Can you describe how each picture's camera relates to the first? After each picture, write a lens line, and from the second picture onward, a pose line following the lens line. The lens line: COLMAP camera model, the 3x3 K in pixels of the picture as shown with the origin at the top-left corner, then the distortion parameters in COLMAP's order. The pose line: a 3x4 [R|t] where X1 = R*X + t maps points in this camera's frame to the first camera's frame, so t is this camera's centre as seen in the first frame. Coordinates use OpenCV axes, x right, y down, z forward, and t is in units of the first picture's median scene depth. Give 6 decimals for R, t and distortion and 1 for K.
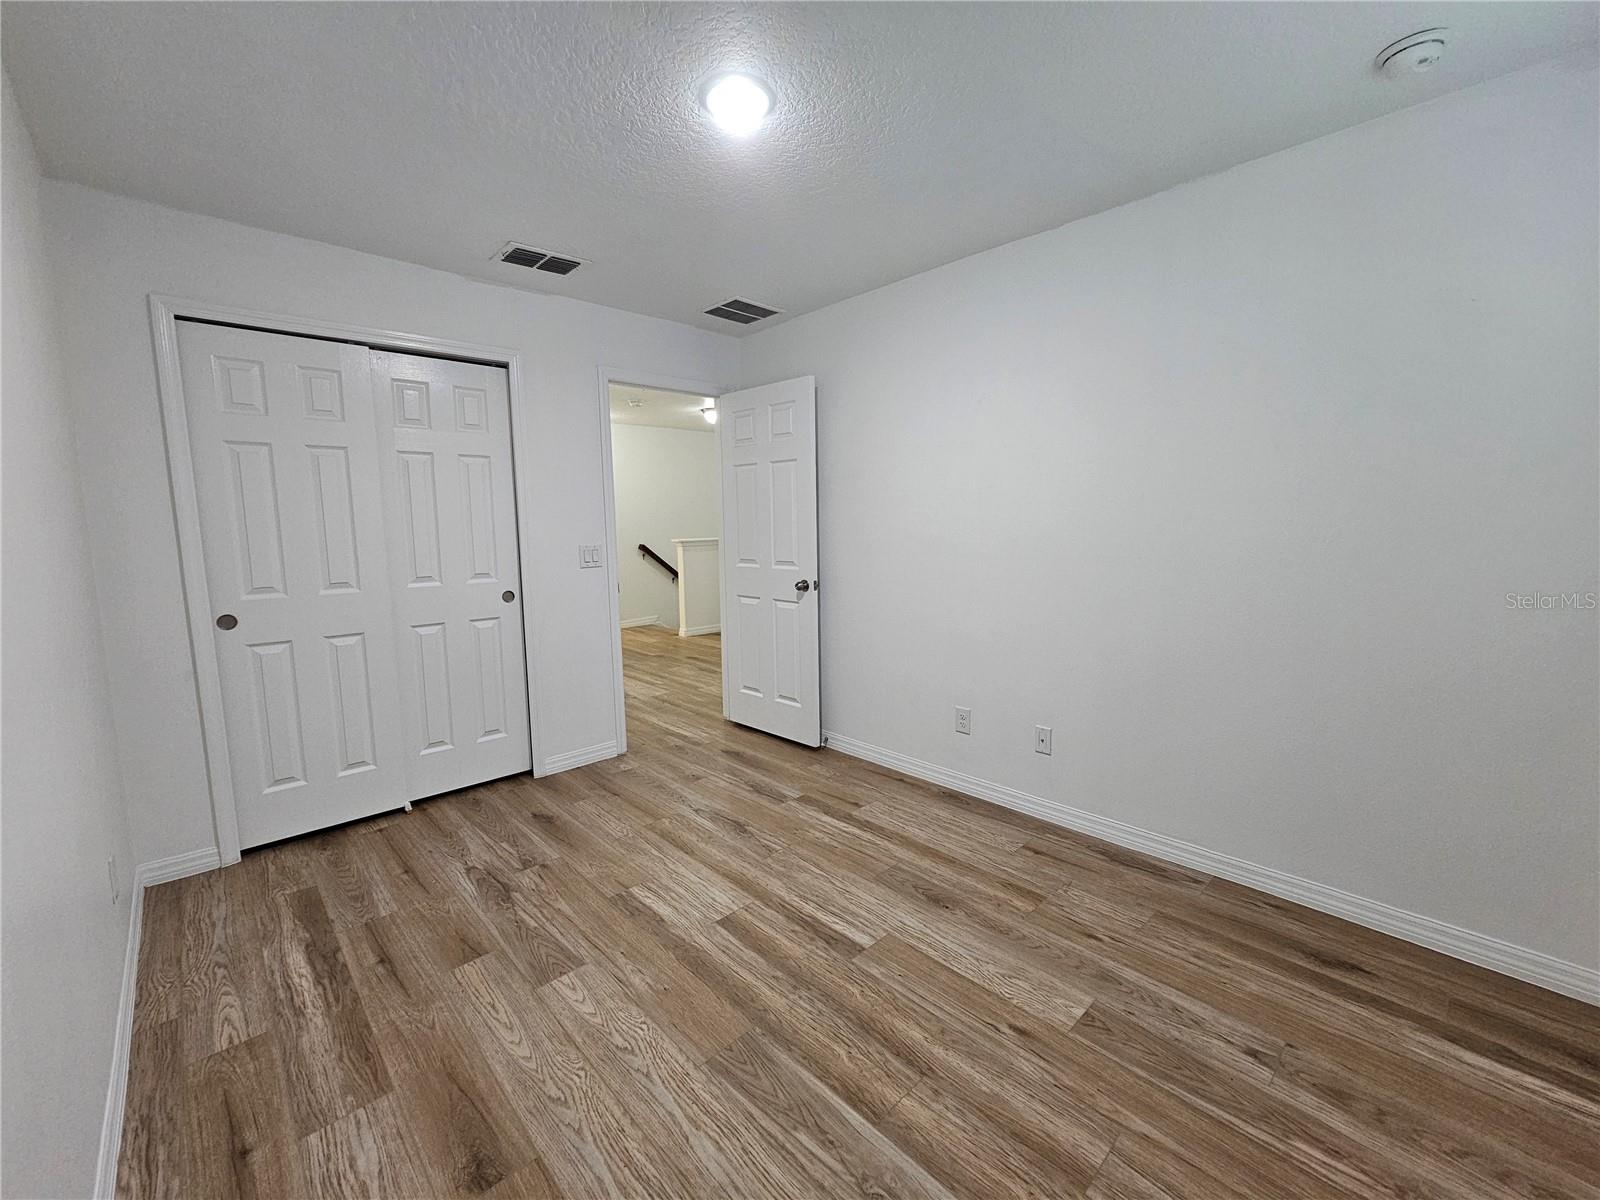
lens RADIAL K [[654.1, 0, 799.2], [0, 654.1, 587.1], [0, 0, 1]] dist [0.002926, -0.001133]
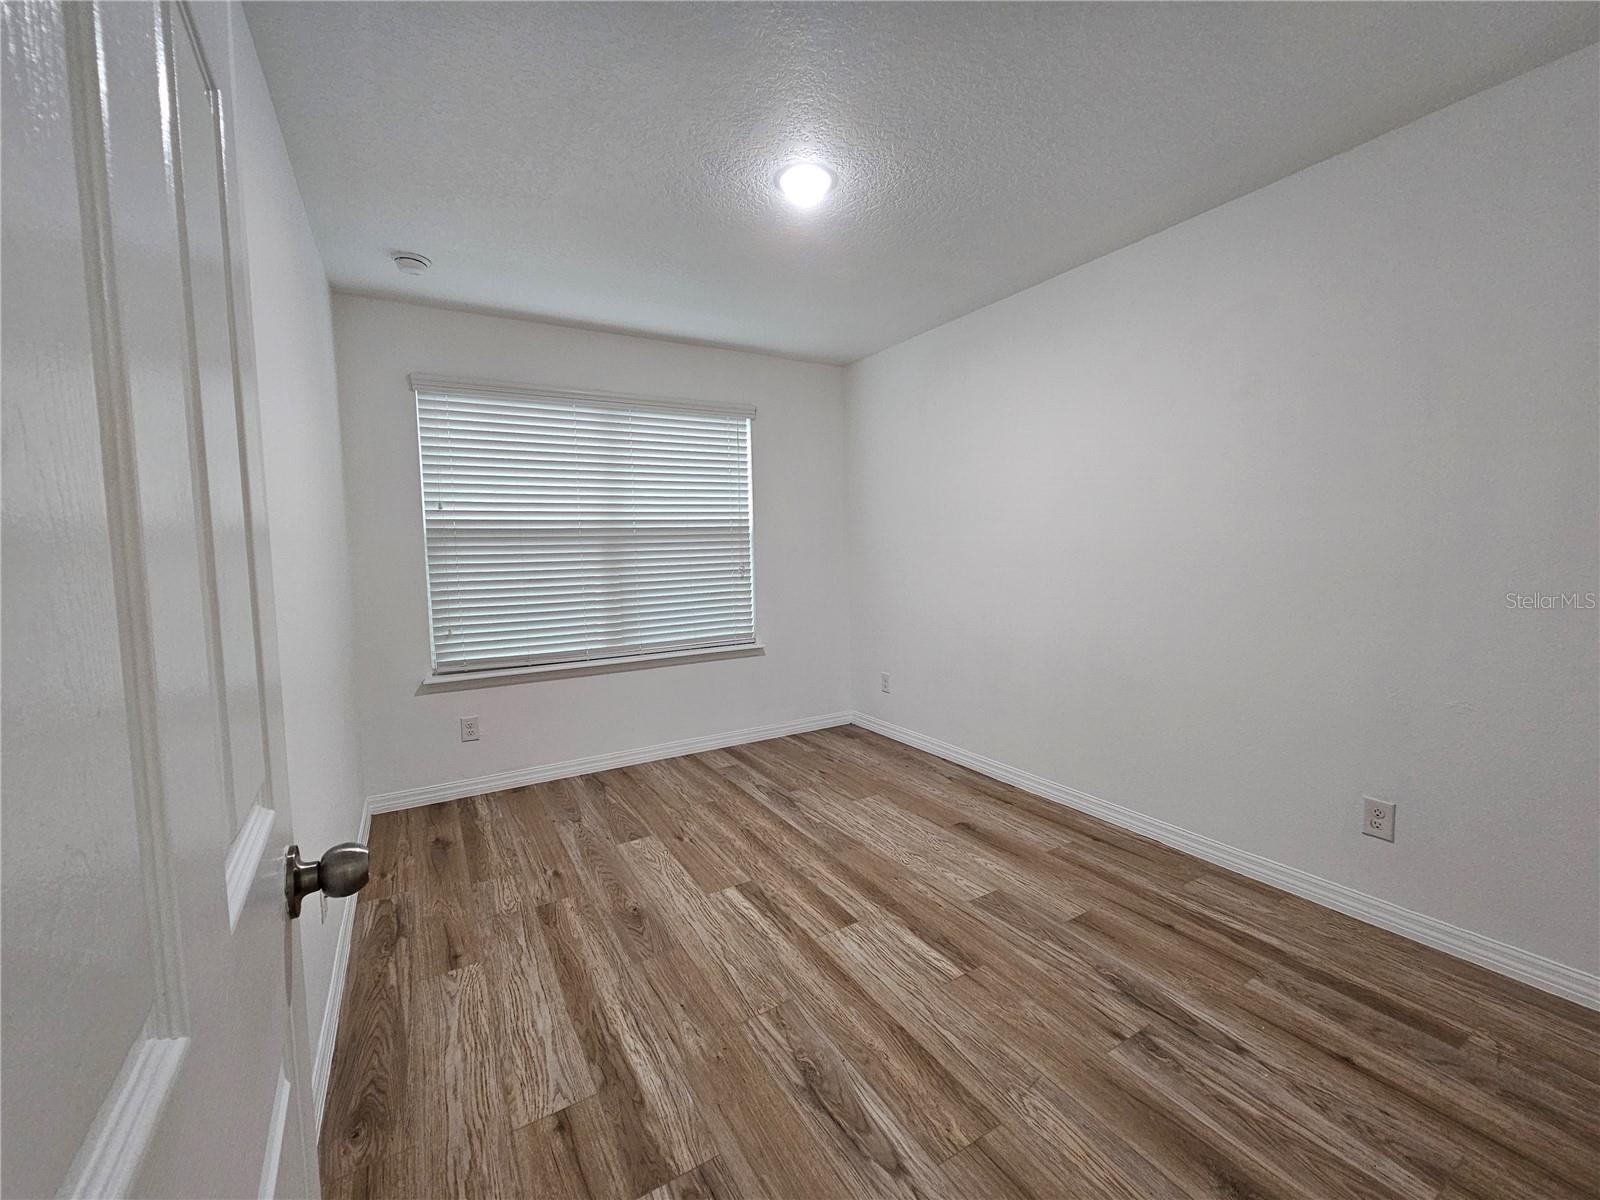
lens RADIAL K [[654.1, 0, 800.9], [0, 654.1, 593.0], [0, 0, 1]] dist [0.002926, -0.001133]
pose [[-0.975636, 0.020209, 0.218464, -0.260949], [0.058729, 0.983467, 0.171301, -0.160999], [-0.211391, 0.179958, -0.960692, 1.816945]]
